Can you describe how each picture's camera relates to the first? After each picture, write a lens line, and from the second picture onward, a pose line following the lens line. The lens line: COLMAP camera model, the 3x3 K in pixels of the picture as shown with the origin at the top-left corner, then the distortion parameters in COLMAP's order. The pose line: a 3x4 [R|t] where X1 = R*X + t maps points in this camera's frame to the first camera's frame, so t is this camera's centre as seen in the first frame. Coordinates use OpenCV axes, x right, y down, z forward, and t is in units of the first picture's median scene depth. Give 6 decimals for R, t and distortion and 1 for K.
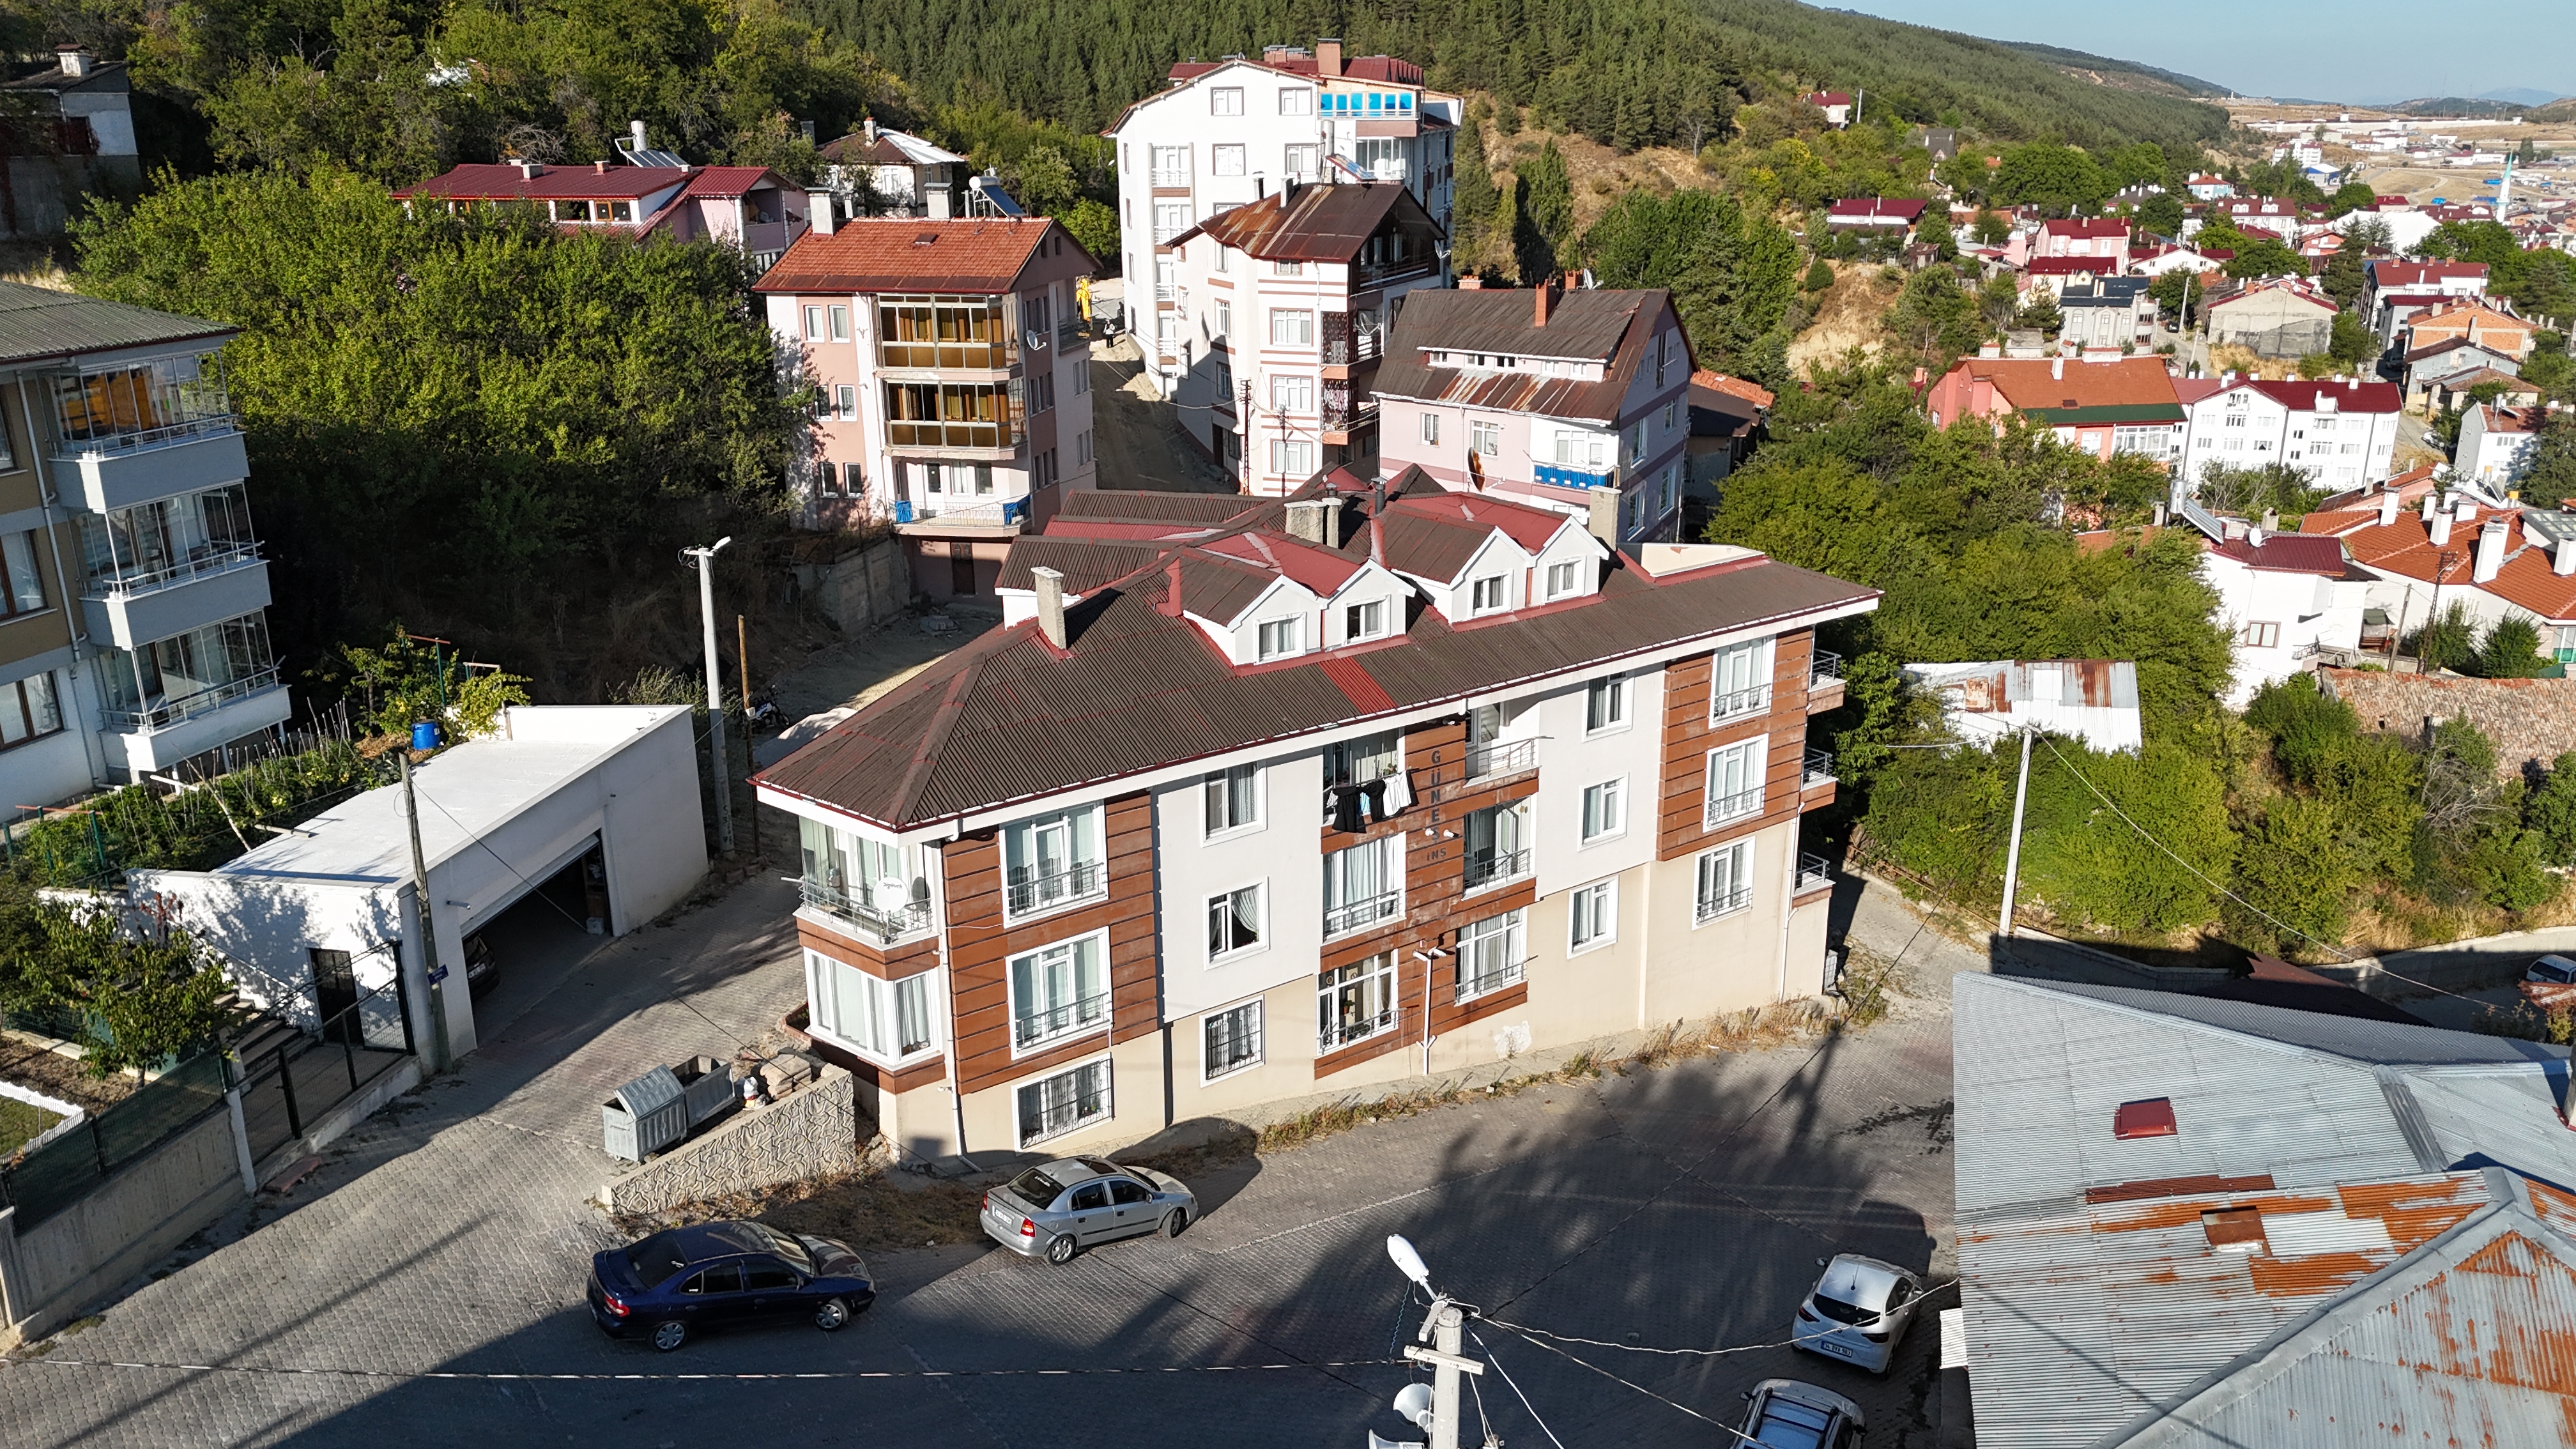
lens RADIAL K [[1889.1, 0, 1292.5], [0, 1889.1, 719.8], [0, 0, 1]] dist [0.081953, -0.079486]
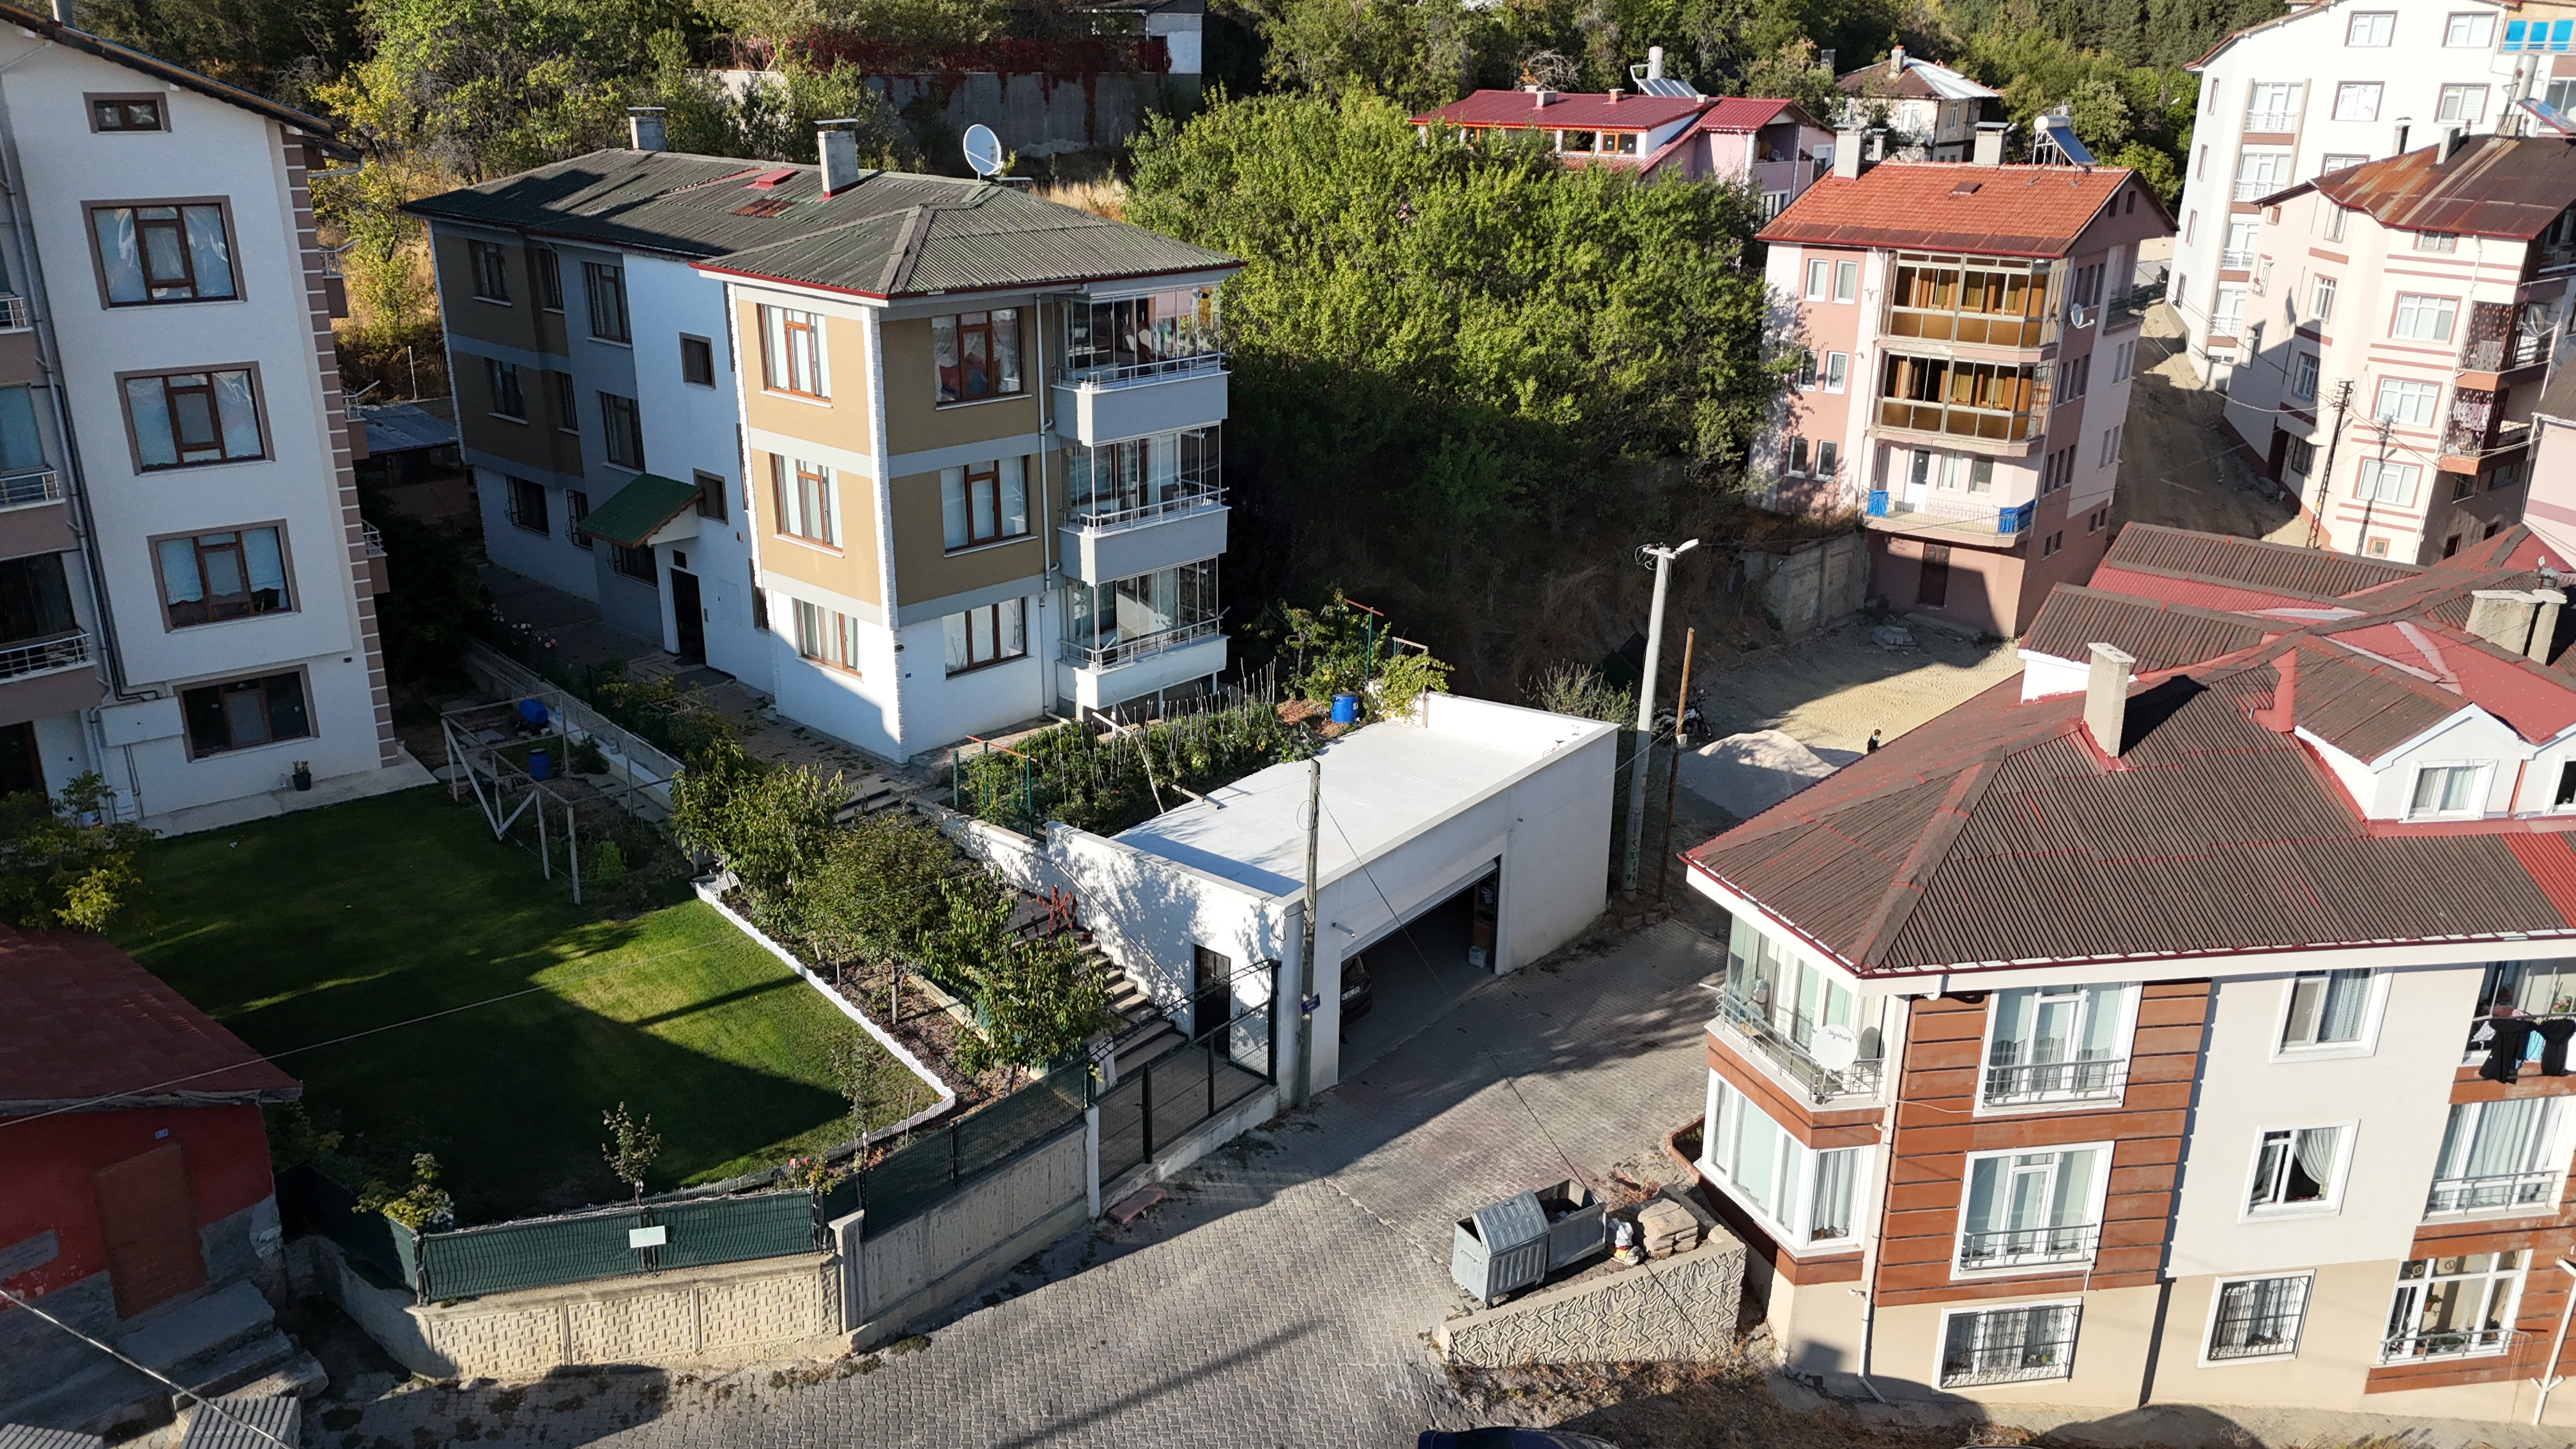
lens RADIAL K [[1893.7, 0, 1292.7], [0, 1893.7, 719.0], [0, 0, 1]] dist [0.074964, -0.068366]
pose [[0.884676, 0.174063, -0.432494, -0.064958], [-0.160141, 0.984698, 0.068734, -0.040567], [0.437840, 0.008452, 0.899013, 0.137255]]
